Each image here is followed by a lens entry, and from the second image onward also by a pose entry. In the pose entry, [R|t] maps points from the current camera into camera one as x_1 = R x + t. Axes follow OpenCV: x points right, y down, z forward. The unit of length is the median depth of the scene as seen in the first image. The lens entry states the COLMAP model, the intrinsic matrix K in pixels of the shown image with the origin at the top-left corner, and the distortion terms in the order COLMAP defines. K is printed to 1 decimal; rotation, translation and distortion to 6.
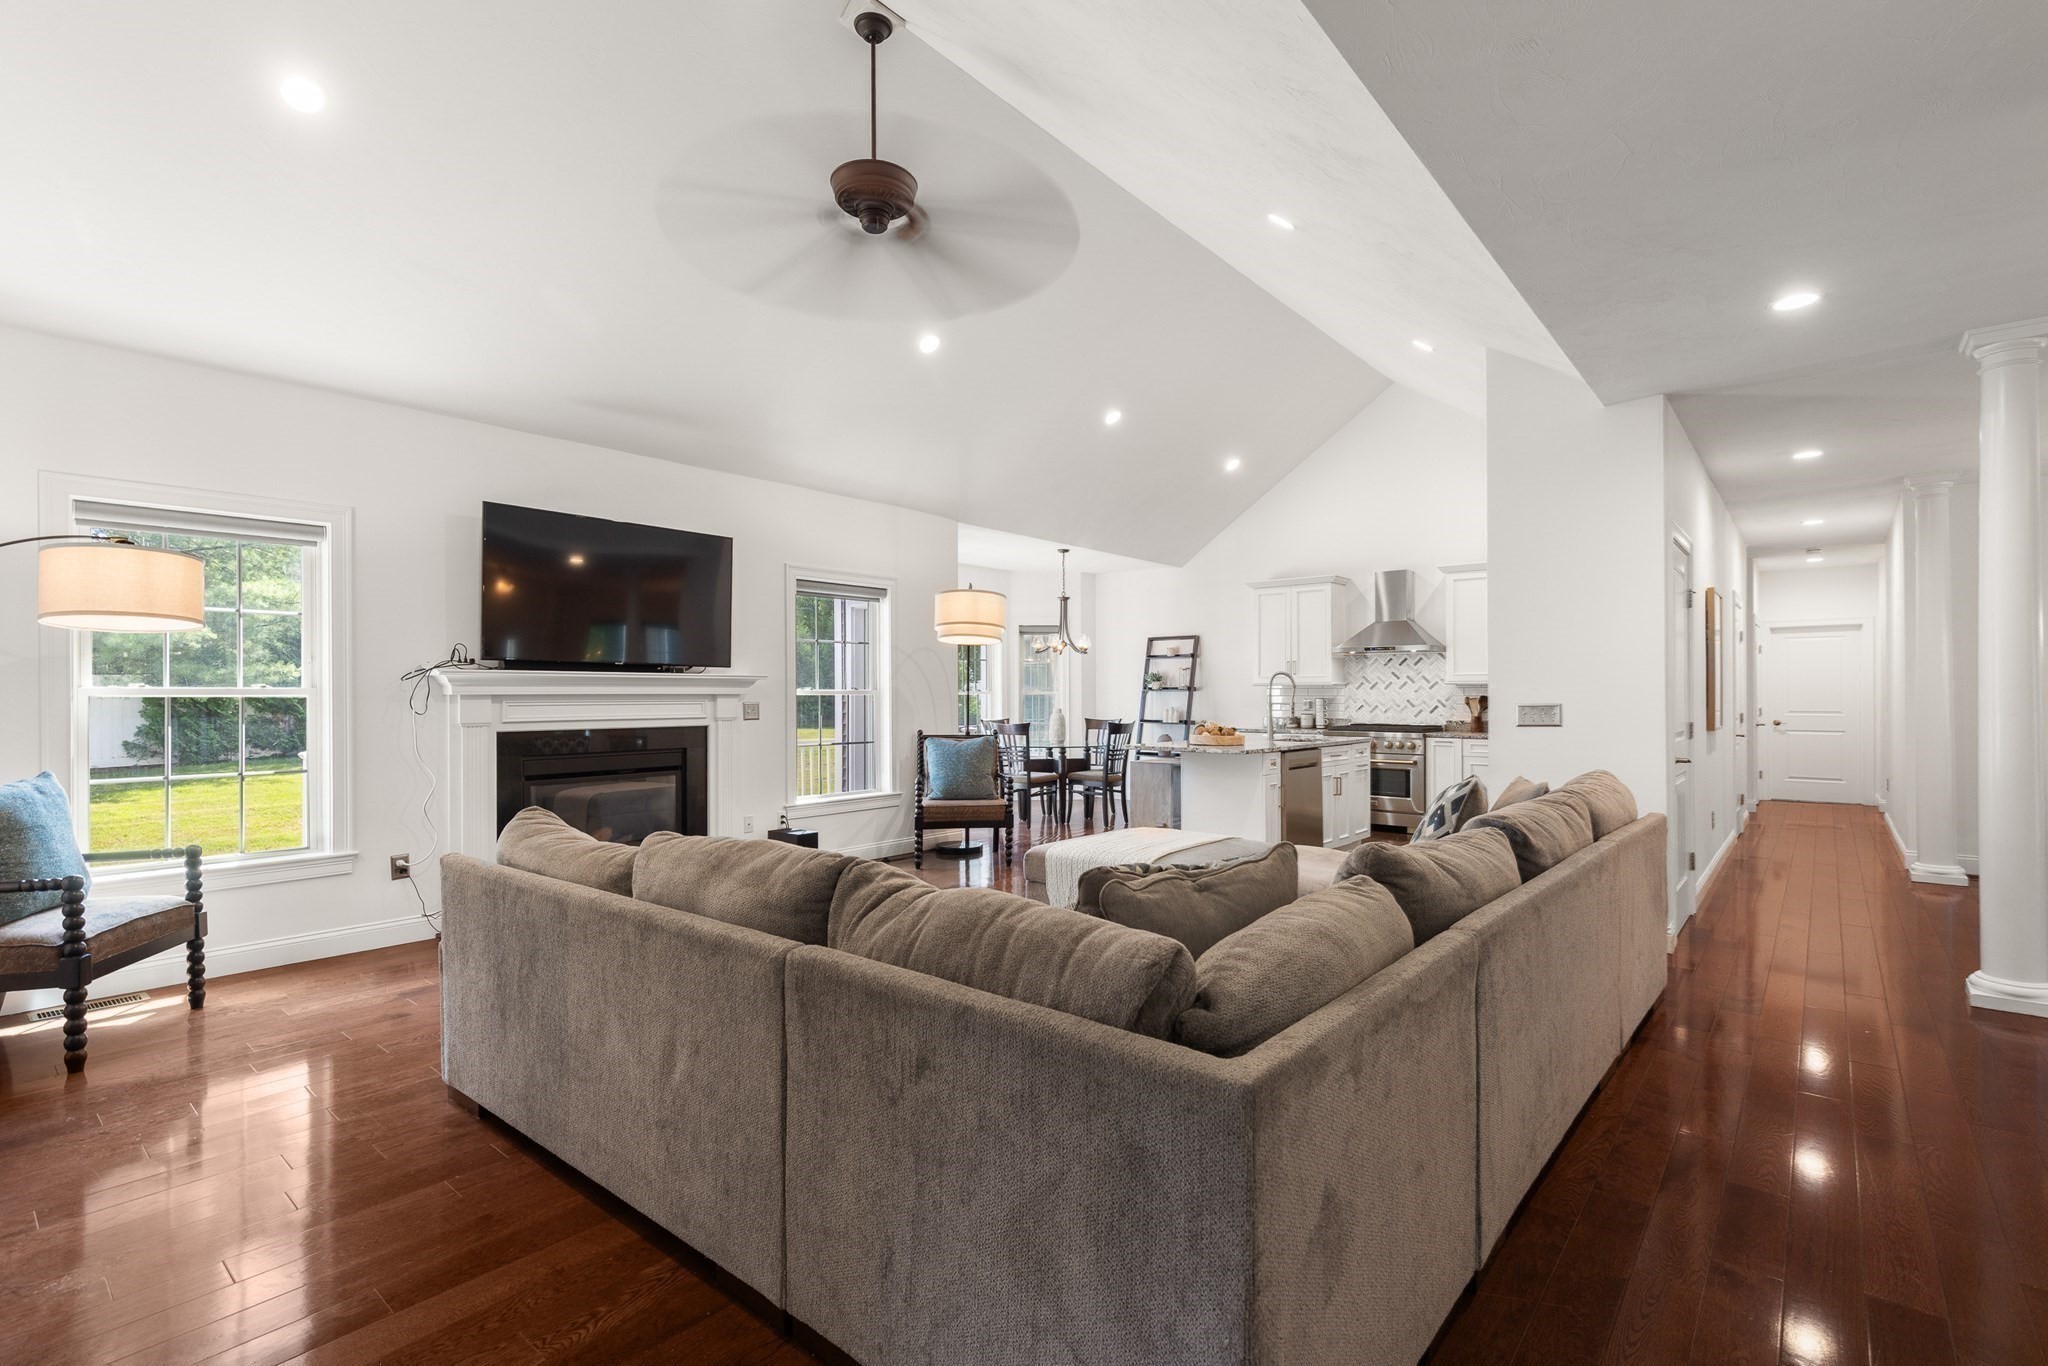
lens RADIAL K [[927.8, 0, 1022.1], [0, 927.8, 693.1], [0, 0, 1]] dist [0.010071, -0.000956]
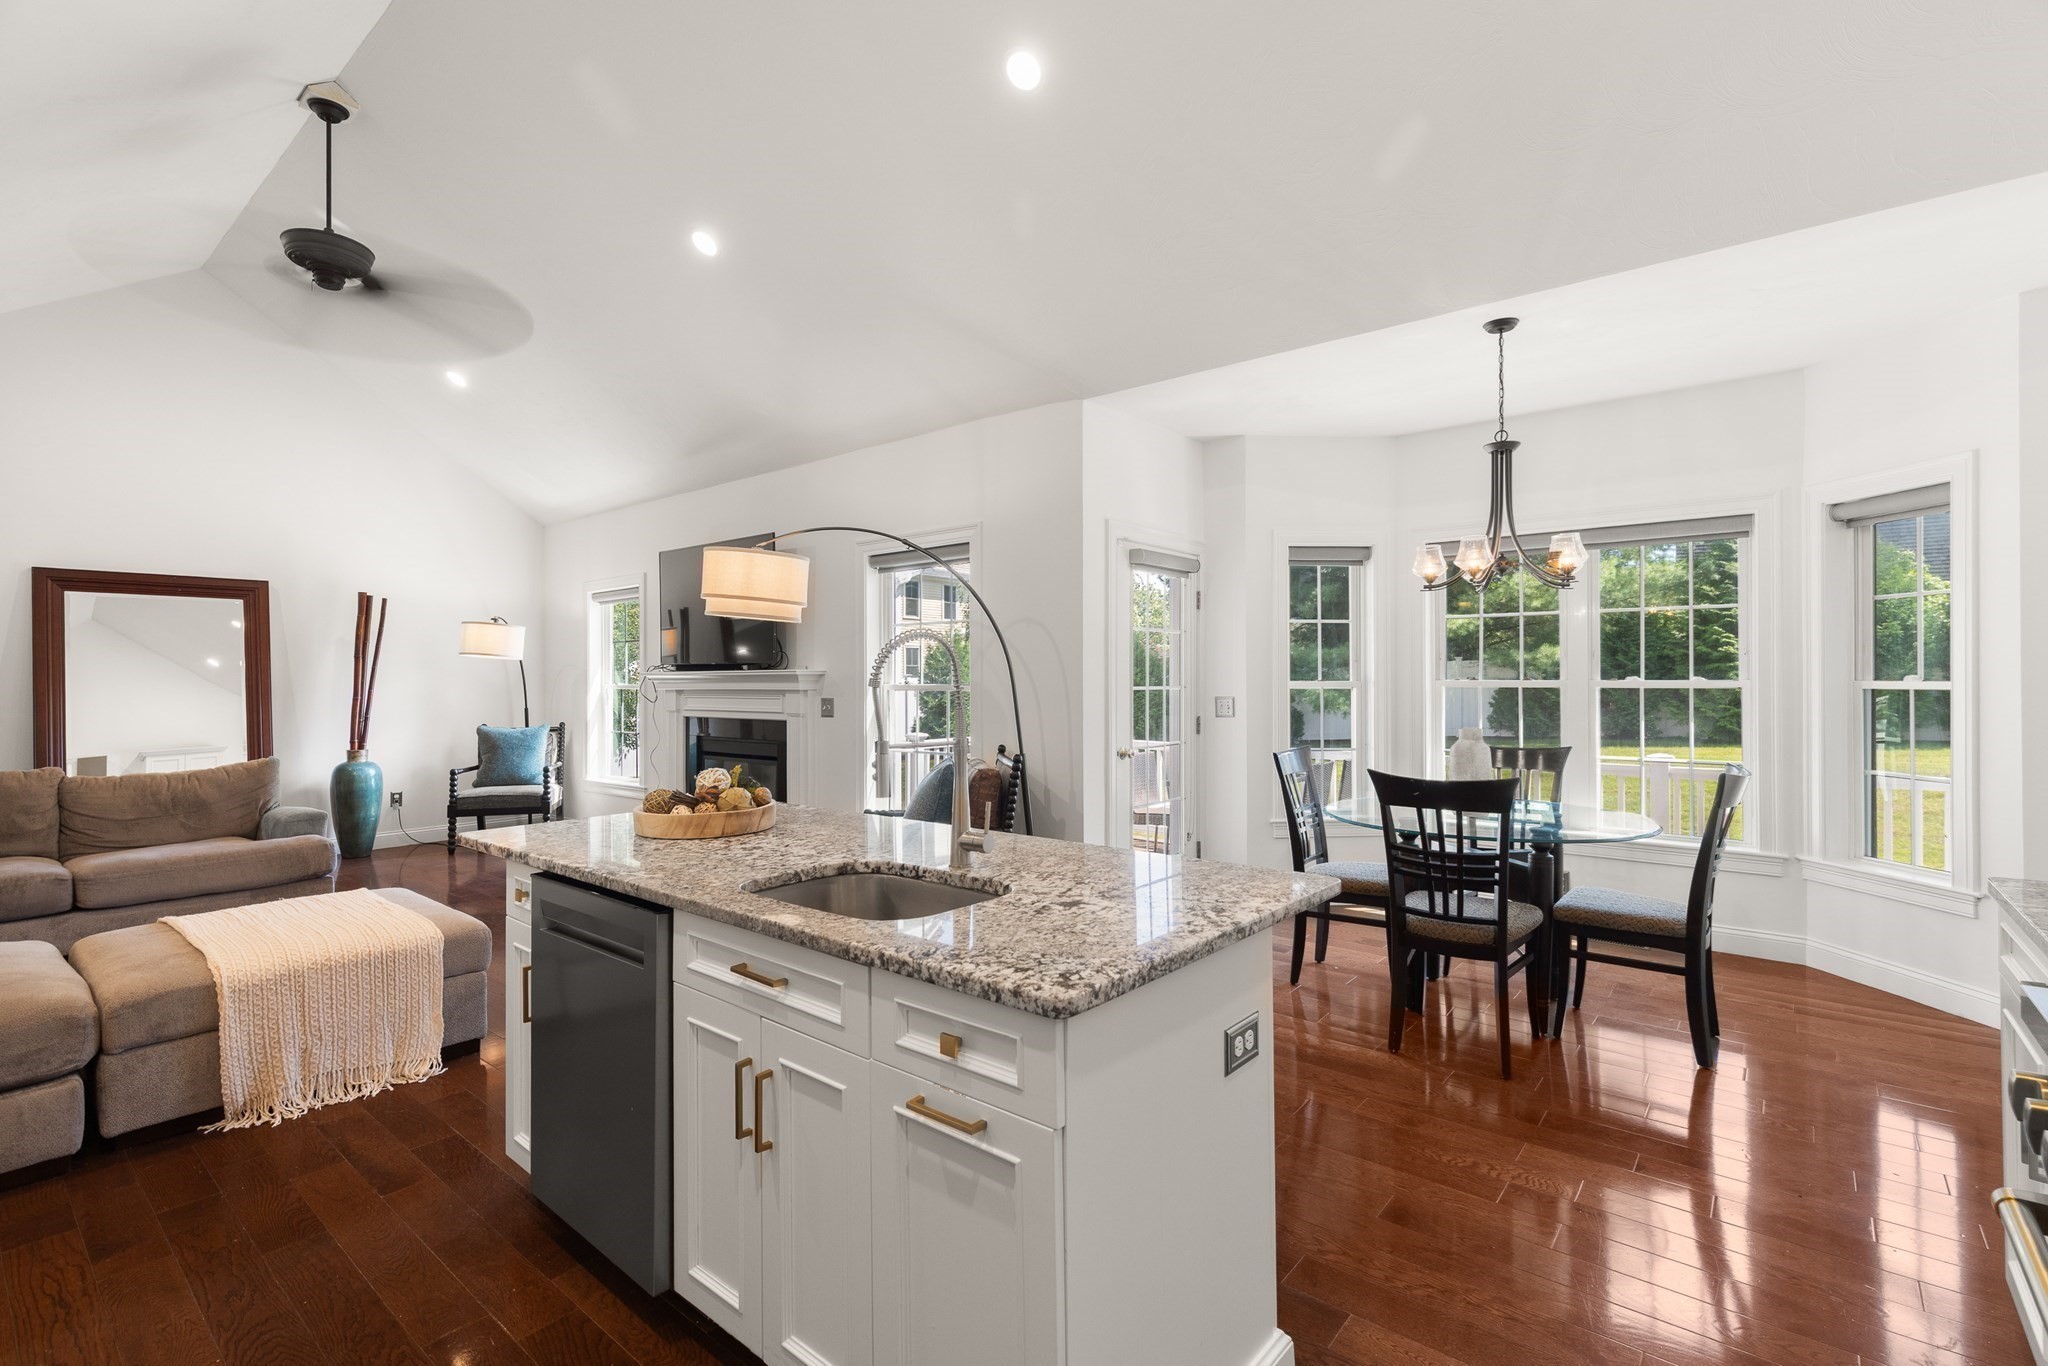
lens RADIAL K [[927.8, 0, 1026.9], [0, 927.8, 672.3], [0, 0, 1]] dist [0.010071, -0.000956]
pose [[0.017635, -0.004320, -0.999835, 0.431294], [0.007194, 0.999965, -0.004194, -0.007280], [0.999819, -0.007119, 0.017665, 0.791443]]
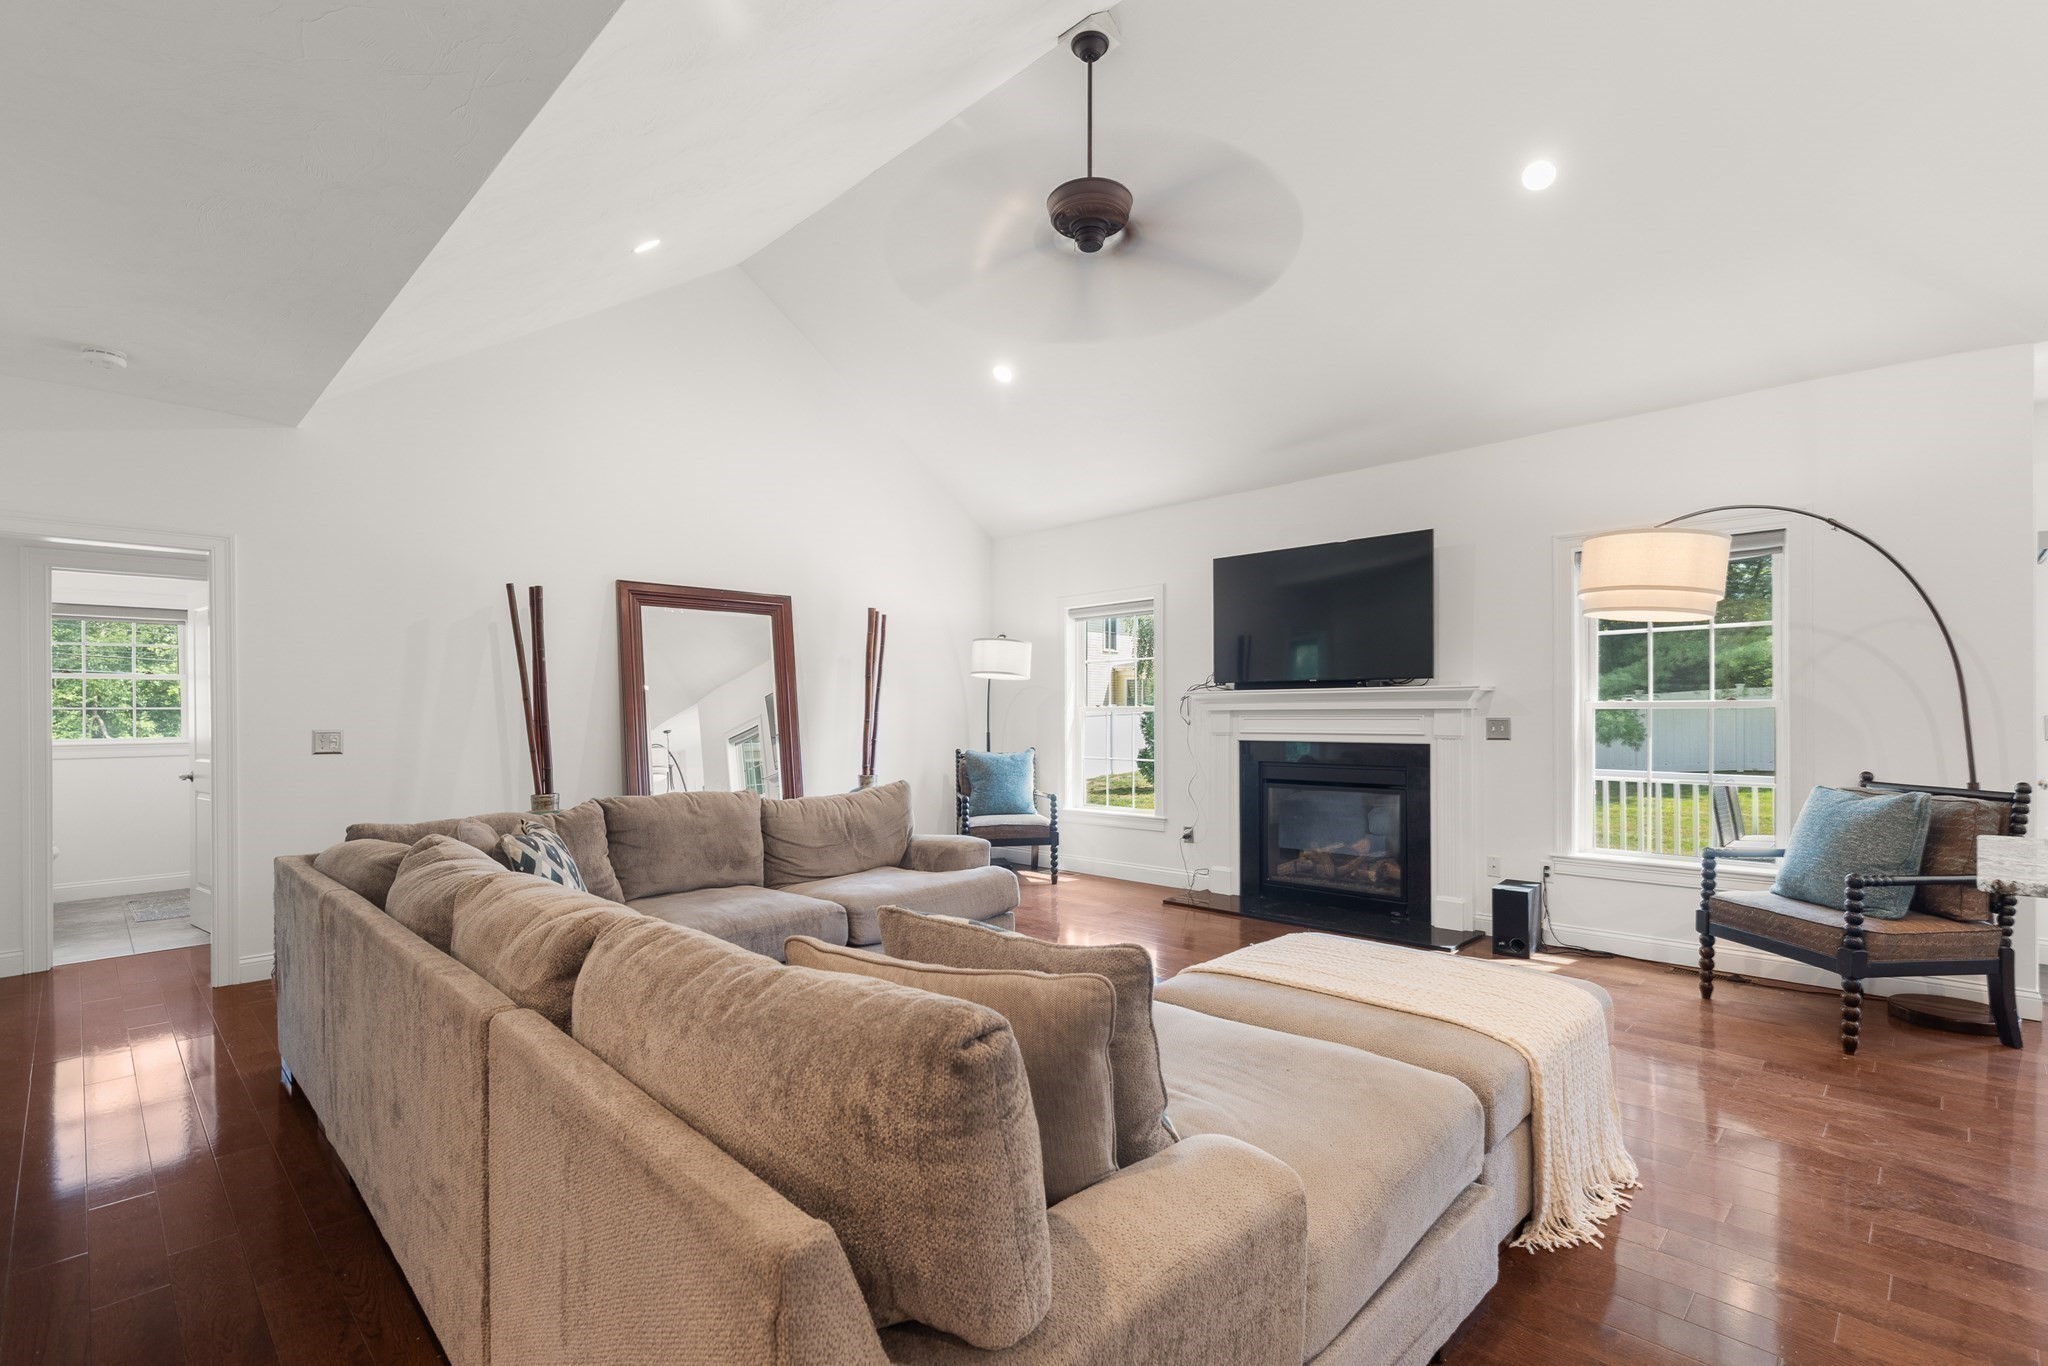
lens RADIAL K [[927.8, 0, 1039.8], [0, 927.8, 710.3], [0, 0, 1]] dist [0.010071, -0.000956]
pose [[-0.060186, 0.000350, -0.998187, 0.365355], [0.006683, 0.999978, -0.000052, 0.000075], [0.998165, -0.006674, -0.060187, 0.432421]]
